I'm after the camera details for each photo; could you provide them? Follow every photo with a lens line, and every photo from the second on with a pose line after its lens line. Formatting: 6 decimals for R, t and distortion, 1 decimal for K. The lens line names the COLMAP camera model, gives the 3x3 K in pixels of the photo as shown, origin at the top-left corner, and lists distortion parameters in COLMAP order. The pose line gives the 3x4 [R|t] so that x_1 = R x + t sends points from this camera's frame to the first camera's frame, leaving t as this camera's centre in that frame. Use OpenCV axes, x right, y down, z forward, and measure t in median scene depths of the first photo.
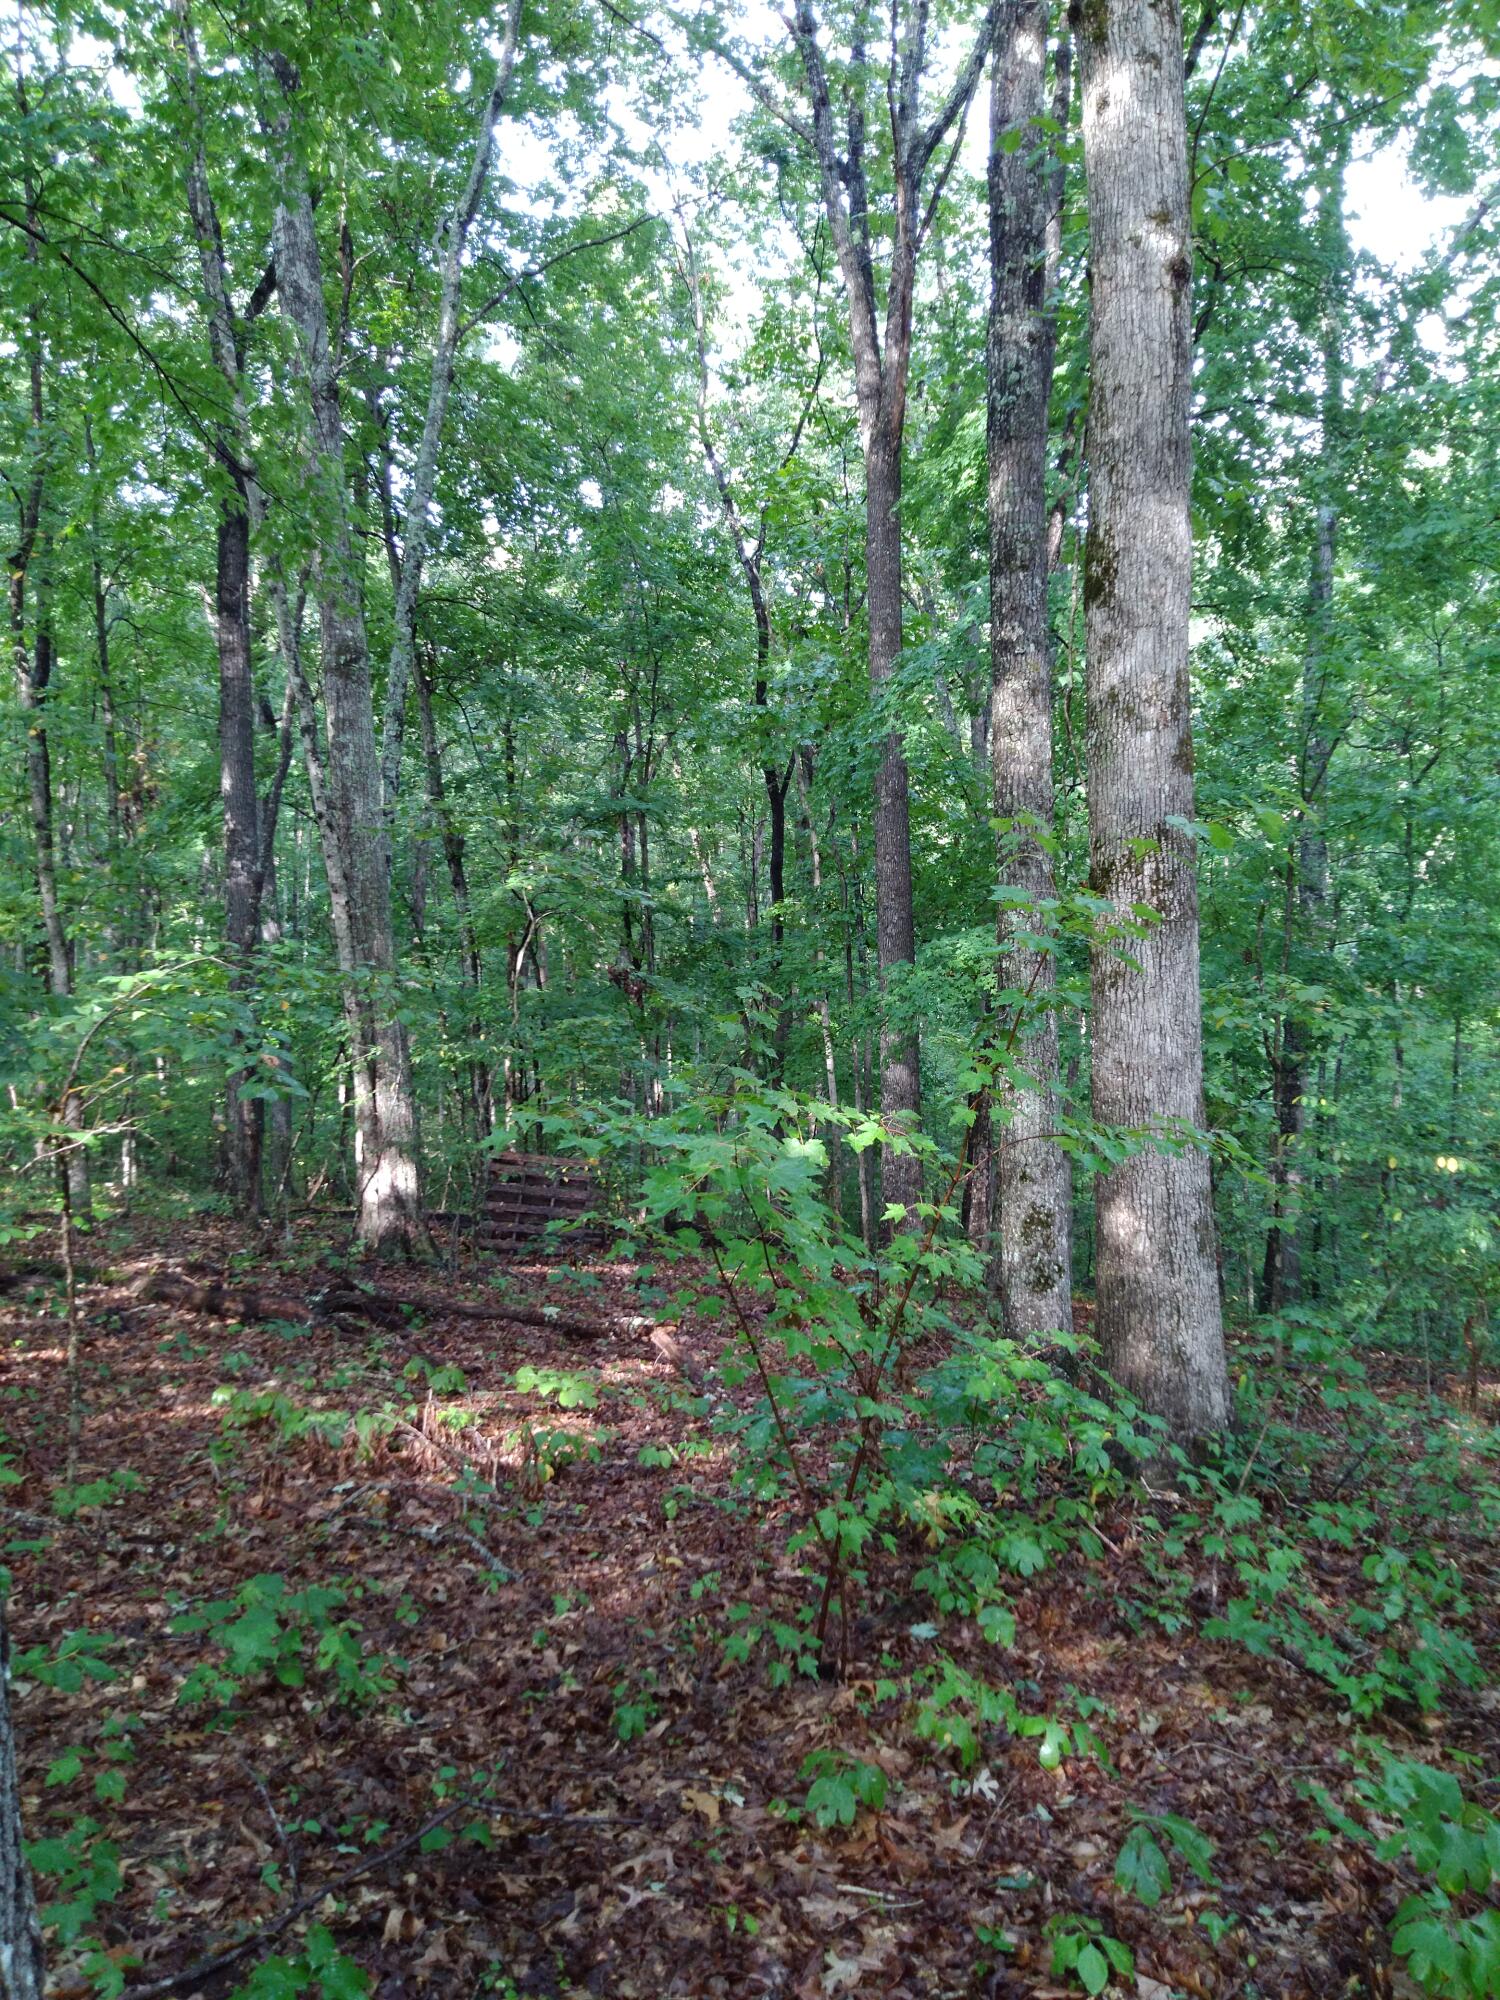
lens RADIAL K [[1444.3, 0, 765.2], [0, 1444.3, 989.2], [0, 0, 1]] dist [0.100995, -0.155110]
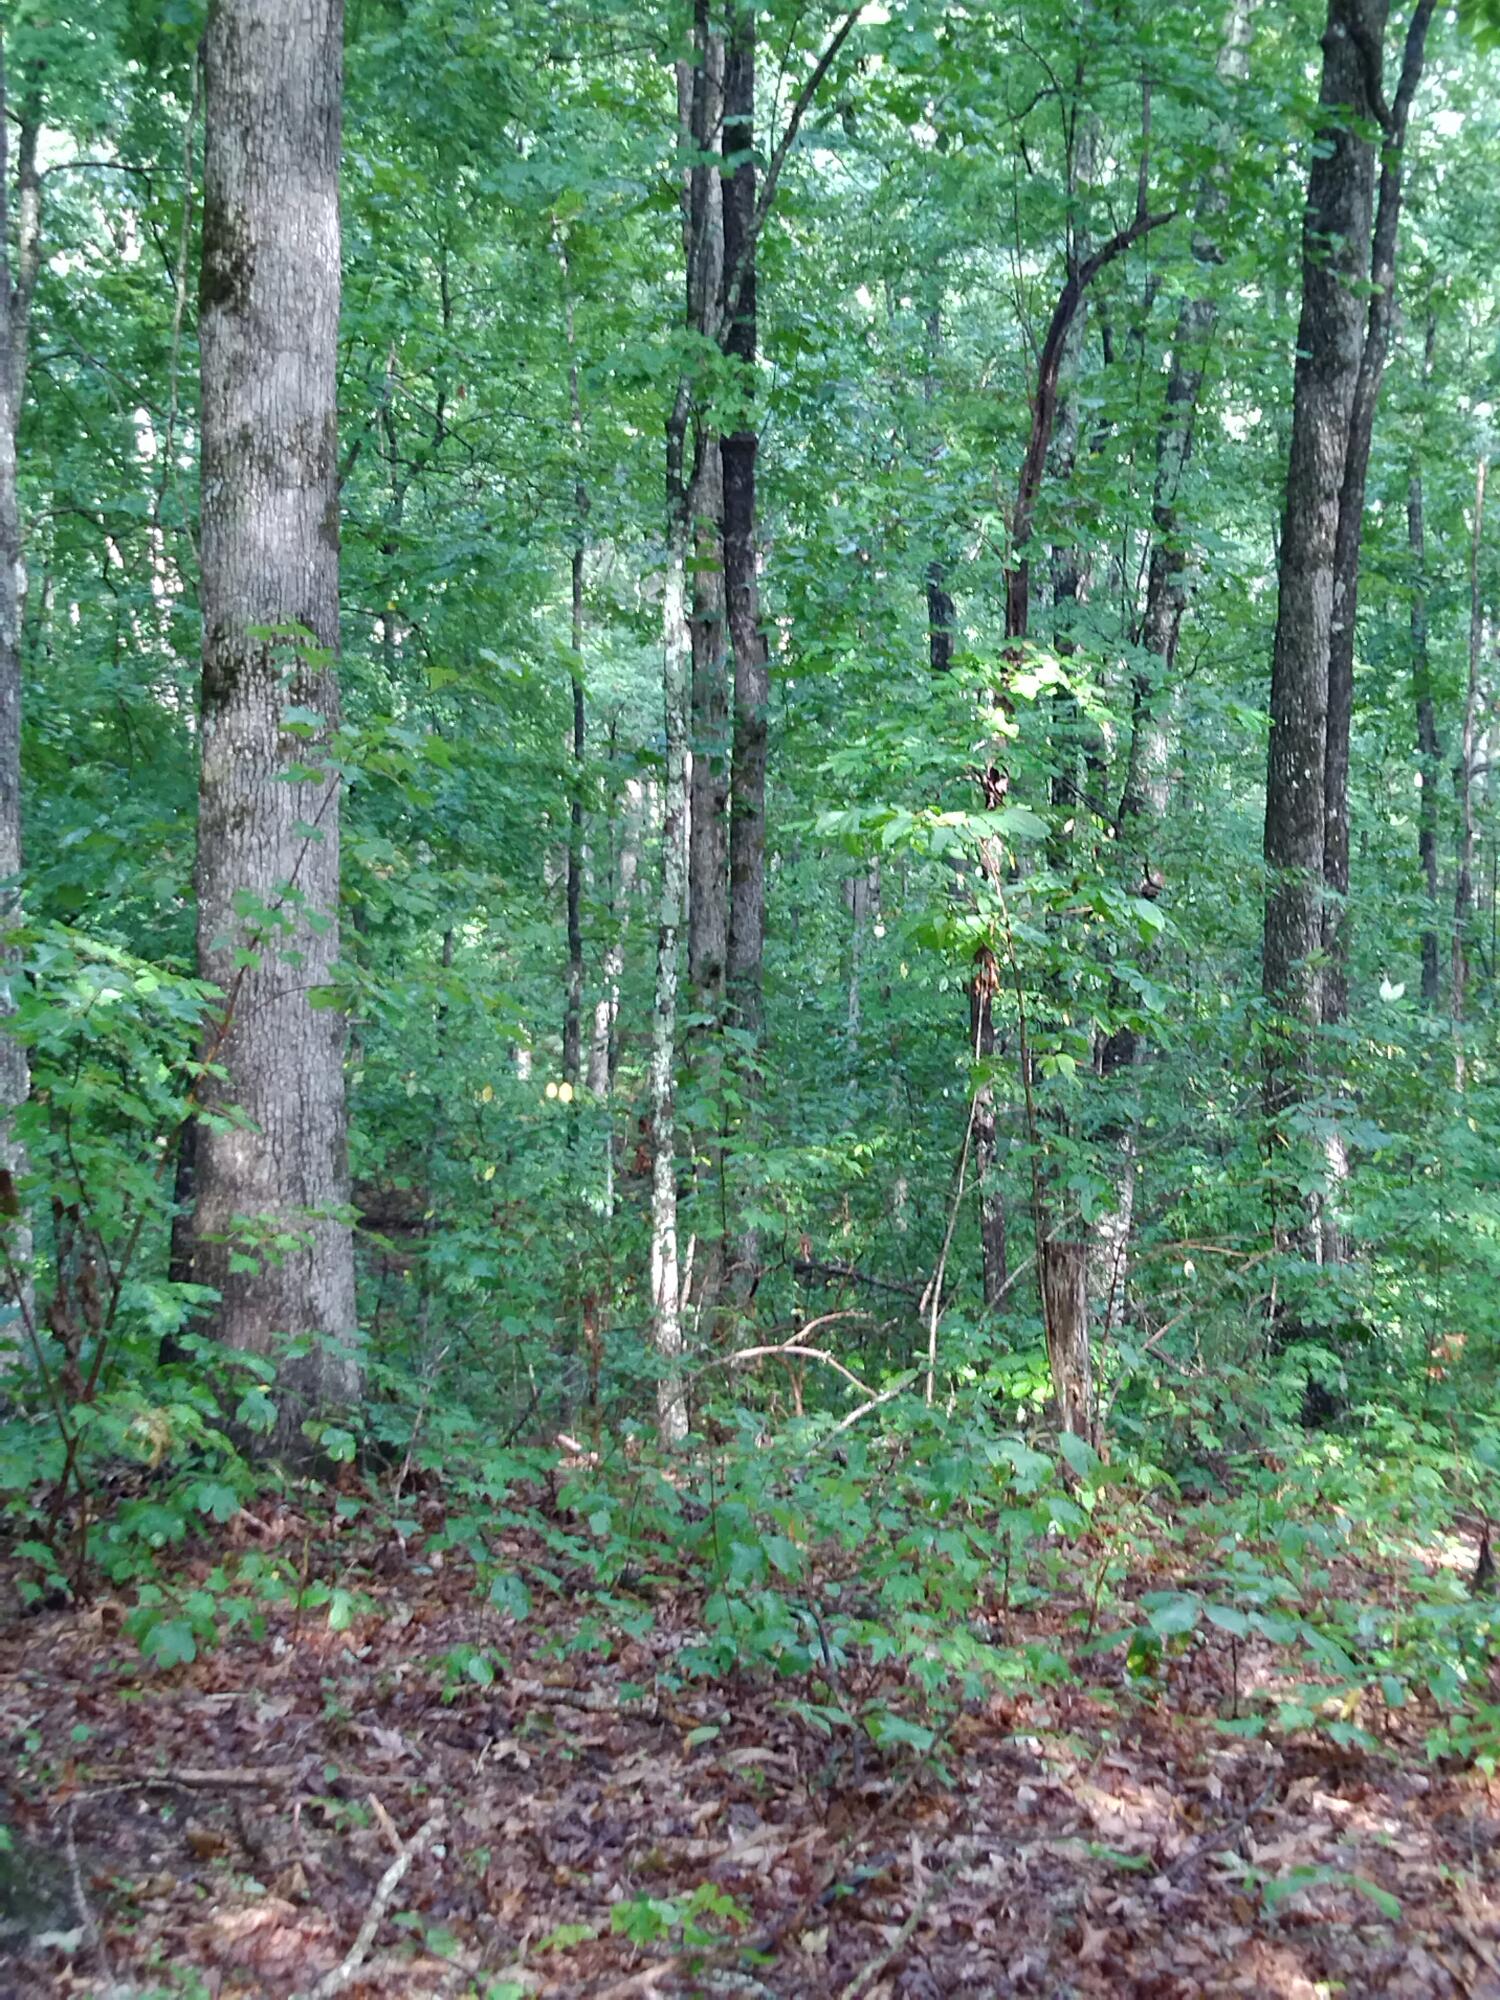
lens RADIAL K [[3149.2, 0, 786.0], [0, 3149.2, 977.3], [0, 0, 1]] dist [0.098232, -0.065134]
pose [[0.844552, 0.001737, 0.535470, -0.395032], [-0.022366, 0.999237, 0.032034, 0.017030], [-0.535006, -0.039030, 0.843946, -0.527419]]
